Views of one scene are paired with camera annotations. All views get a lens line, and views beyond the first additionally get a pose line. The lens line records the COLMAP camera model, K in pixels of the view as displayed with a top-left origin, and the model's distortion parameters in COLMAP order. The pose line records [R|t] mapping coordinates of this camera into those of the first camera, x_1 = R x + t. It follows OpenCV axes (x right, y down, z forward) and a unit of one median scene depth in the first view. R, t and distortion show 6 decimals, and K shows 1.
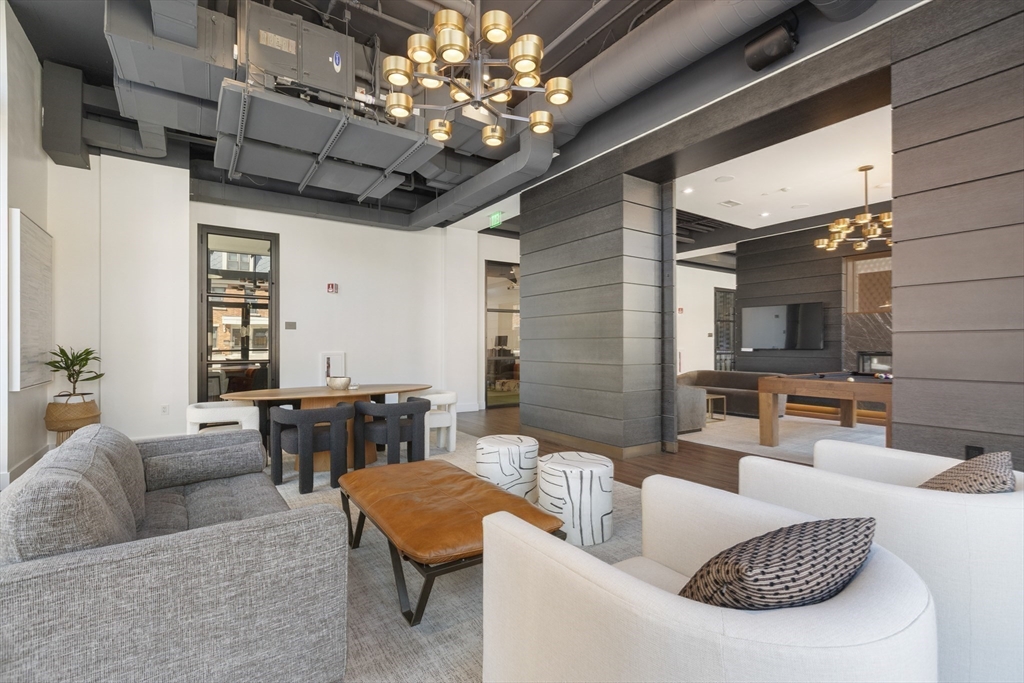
lens RADIAL K [[461.8, 0, 507.7], [0, 461.8, 345.2], [0, 0, 1]] dist [-0.000858, 0.000318]
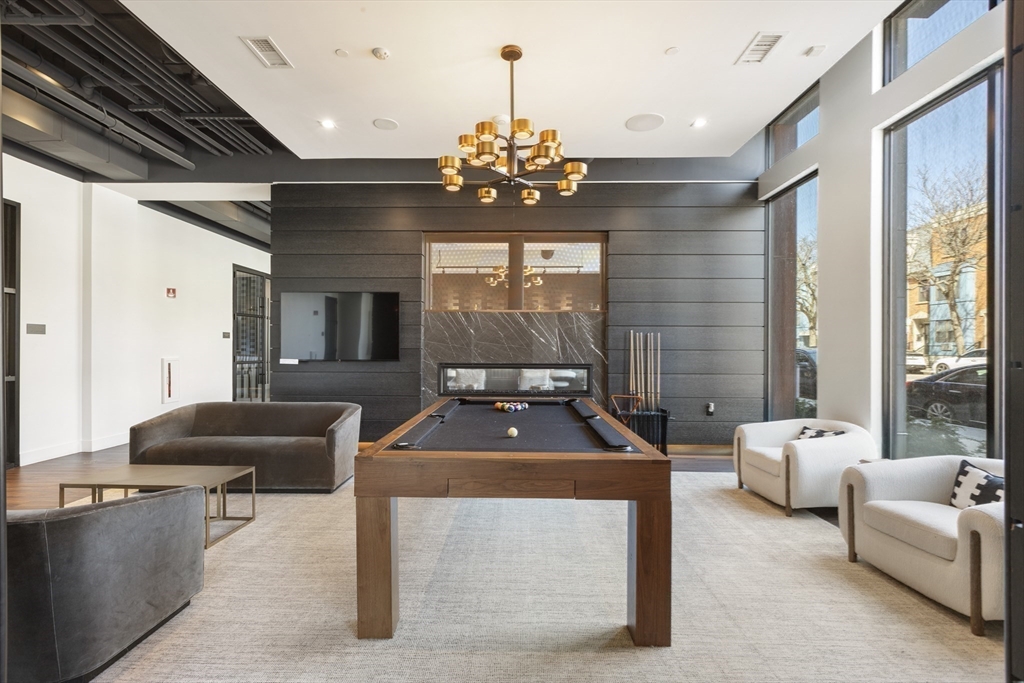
lens RADIAL K [[461.8, 0, 503.9], [0, 461.8, 346.5], [0, 0, 1]] dist [-0.000858, 0.000318]
pose [[0.580994, 0.001830, 0.813906, 0.184181], [-0.004150, 0.999991, 0.000714, -0.011378], [-0.813898, -0.003793, 0.580996, 0.408713]]
